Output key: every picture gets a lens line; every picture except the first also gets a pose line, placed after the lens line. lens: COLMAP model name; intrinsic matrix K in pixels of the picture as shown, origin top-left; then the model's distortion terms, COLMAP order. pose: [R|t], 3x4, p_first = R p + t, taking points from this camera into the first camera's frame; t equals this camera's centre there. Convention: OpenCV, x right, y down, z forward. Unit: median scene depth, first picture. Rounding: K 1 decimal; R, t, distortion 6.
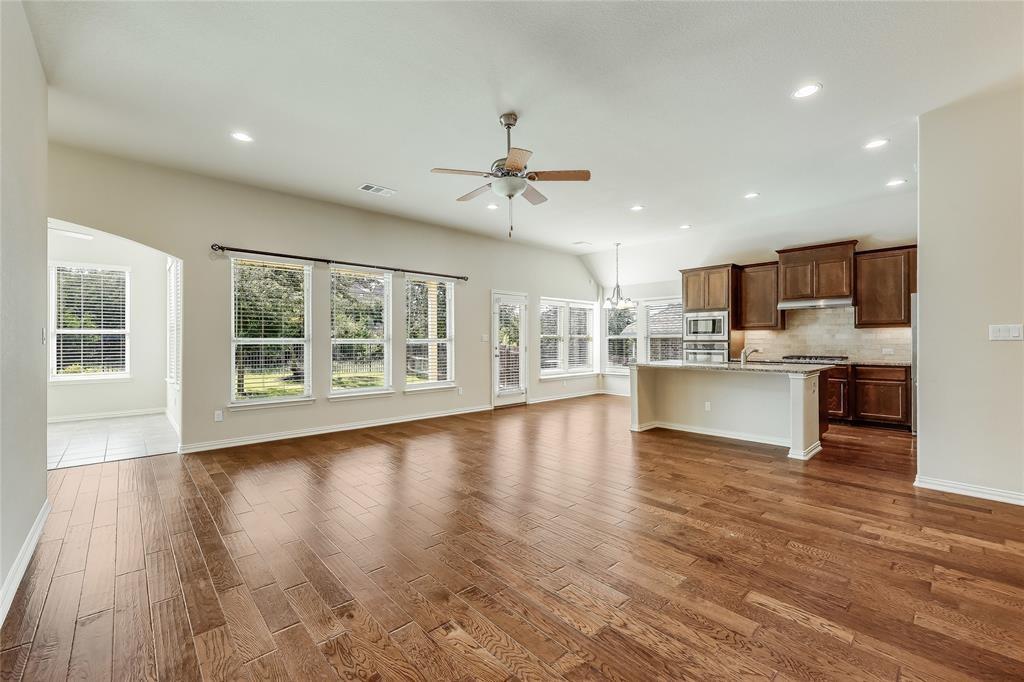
lens RADIAL K [[413.7, 0, 508.3], [0, 413.7, 341.8], [0, 0, 1]] dist [0.000820, -0.000438]
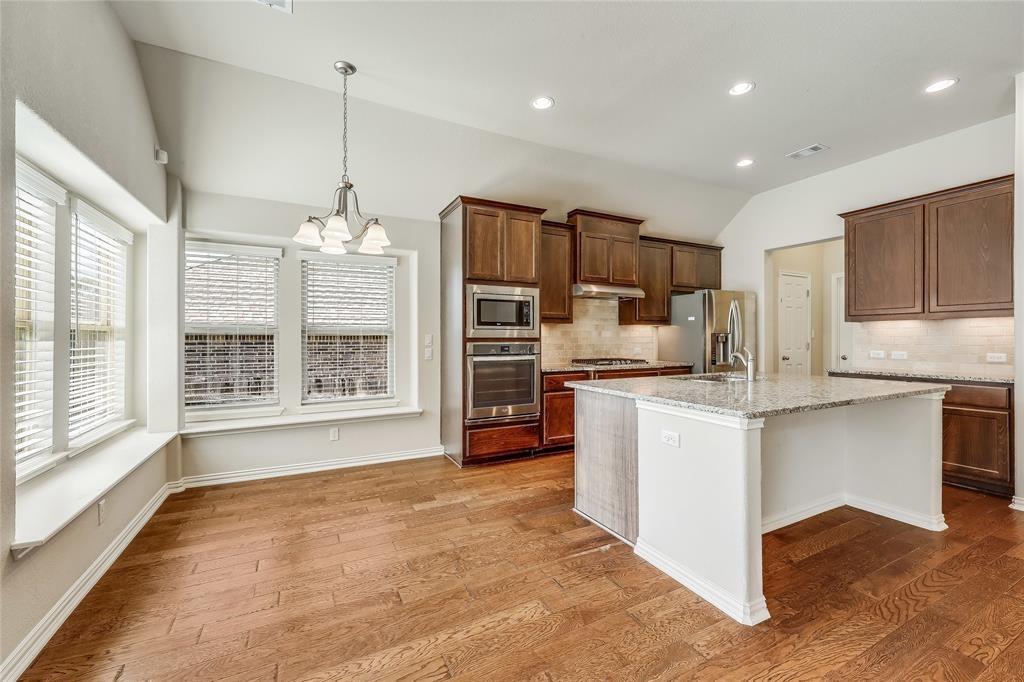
lens RADIAL K [[413.7, 0, 507.7], [0, 413.7, 336.5], [0, 0, 1]] dist [0.000820, -0.000438]
pose [[0.268827, 0.006355, 0.963167, -0.044964], [0.002452, 0.999970, -0.007282, -0.002027], [-0.963185, 0.004320, 0.268804, 0.877248]]
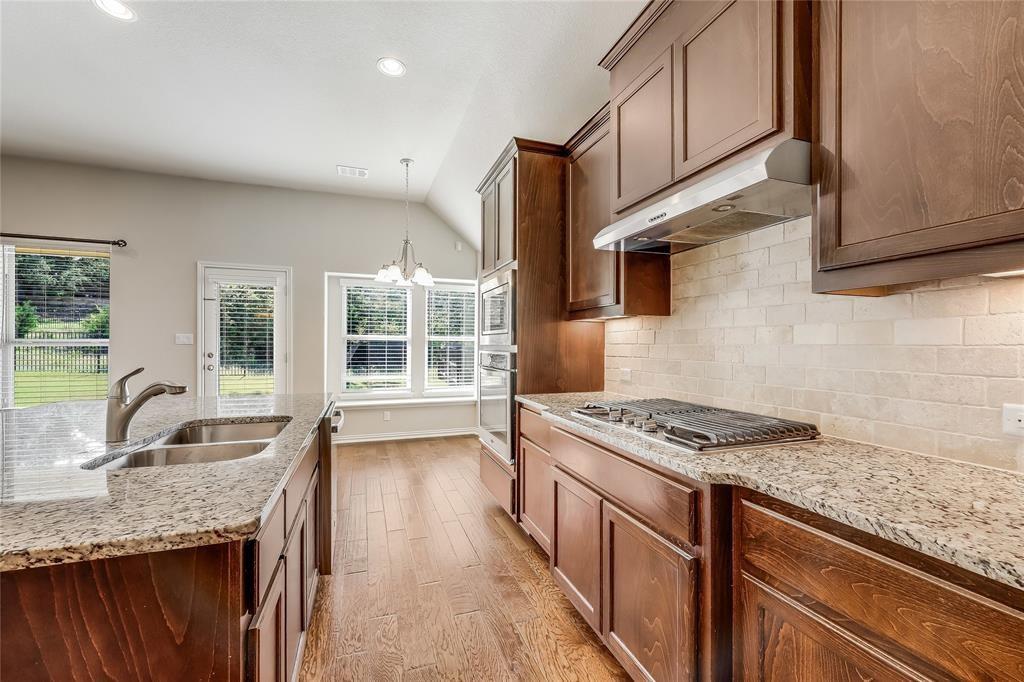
lens RADIAL K [[413.7, 0, 506.7], [0, 413.7, 347.7], [0, 0, 1]] dist [0.000820, -0.000438]
pose [[0.918969, 0.010865, -0.394180, 0.668514], [-0.009777, 0.999941, 0.004769, -0.004075], [0.394209, -0.000529, 0.919021, 0.647594]]
